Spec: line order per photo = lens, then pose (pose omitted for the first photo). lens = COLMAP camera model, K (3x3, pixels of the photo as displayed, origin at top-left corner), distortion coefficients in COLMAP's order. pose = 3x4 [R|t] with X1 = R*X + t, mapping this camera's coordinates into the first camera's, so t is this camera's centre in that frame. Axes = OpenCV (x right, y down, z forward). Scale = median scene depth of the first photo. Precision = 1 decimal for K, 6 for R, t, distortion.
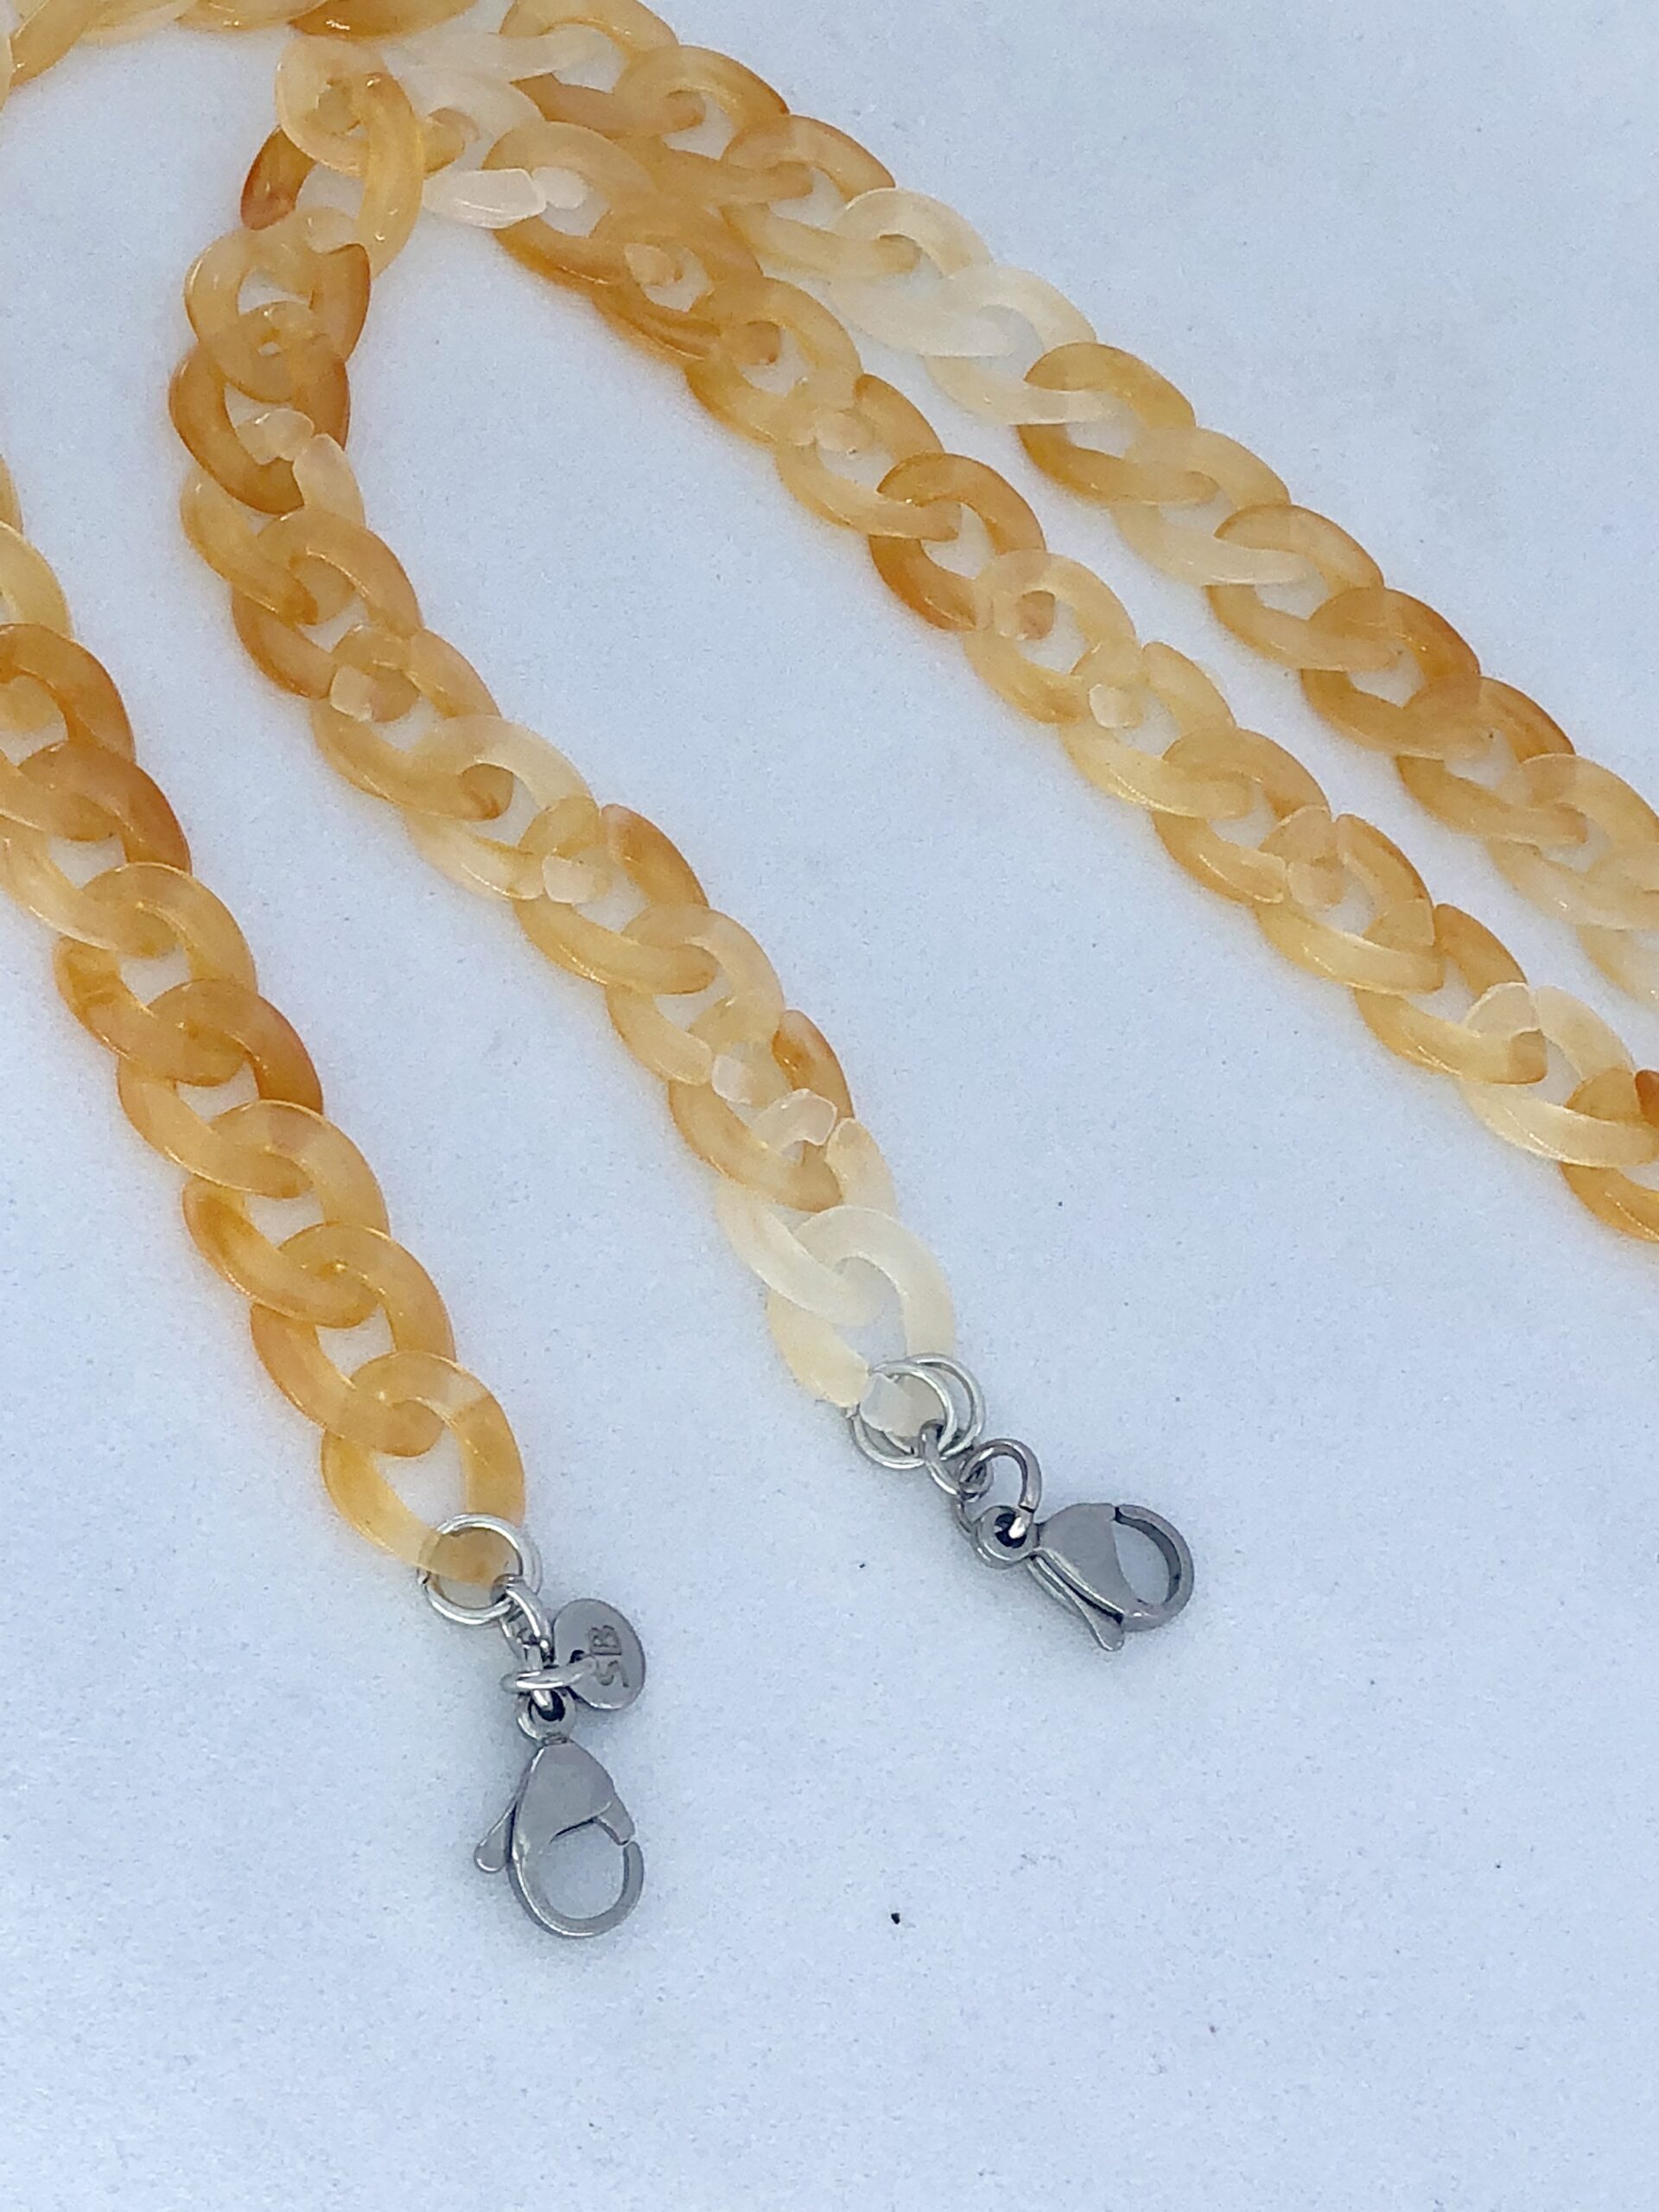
lens RADIAL K [[4801.6, 0, 826.0], [0, 4801.6, 1109.4], [0, 0, 1]] dist [0.017163, 0.000000]
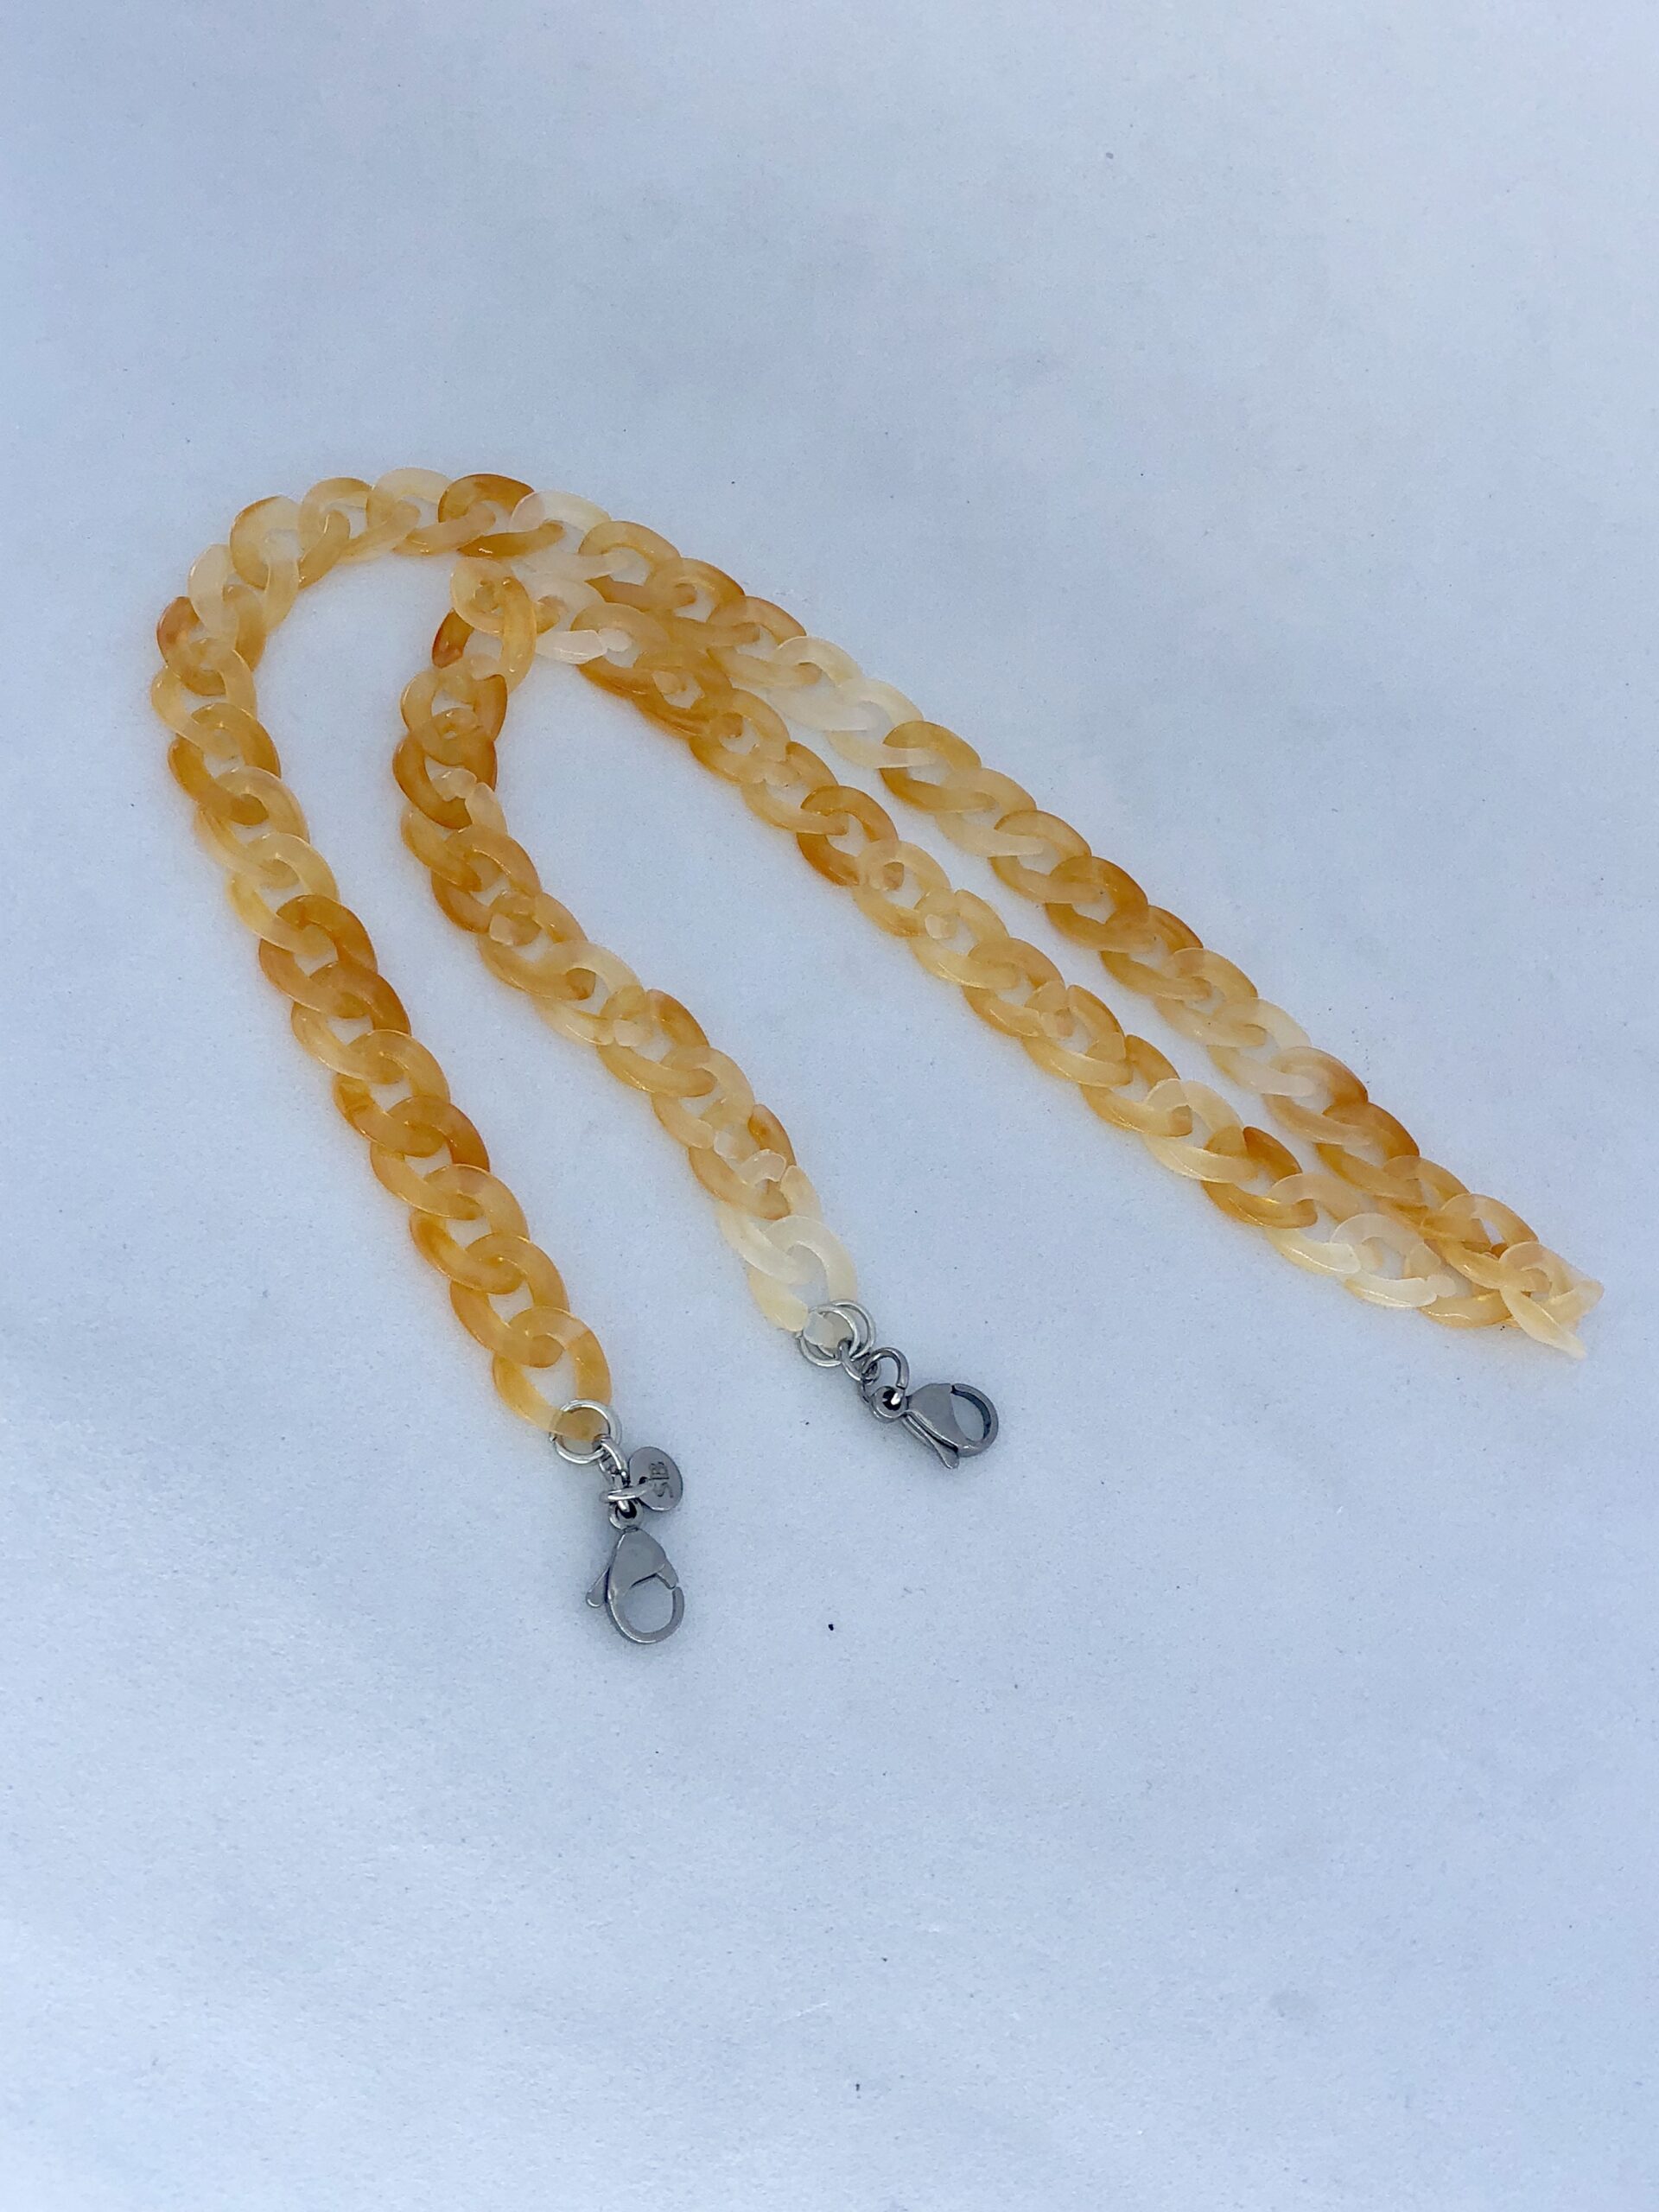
lens RADIAL K [[2466.1, 0, 834.5], [0, 2466.1, 1105.3], [0, 0, 1]] dist [-0.005463, 0.000000]
pose [[0.999631, -0.026946, 0.003426, 0.017367], [0.027029, 0.999268, -0.027067, 0.004550], [-0.002695, 0.027149, 0.999628, 0.105262]]
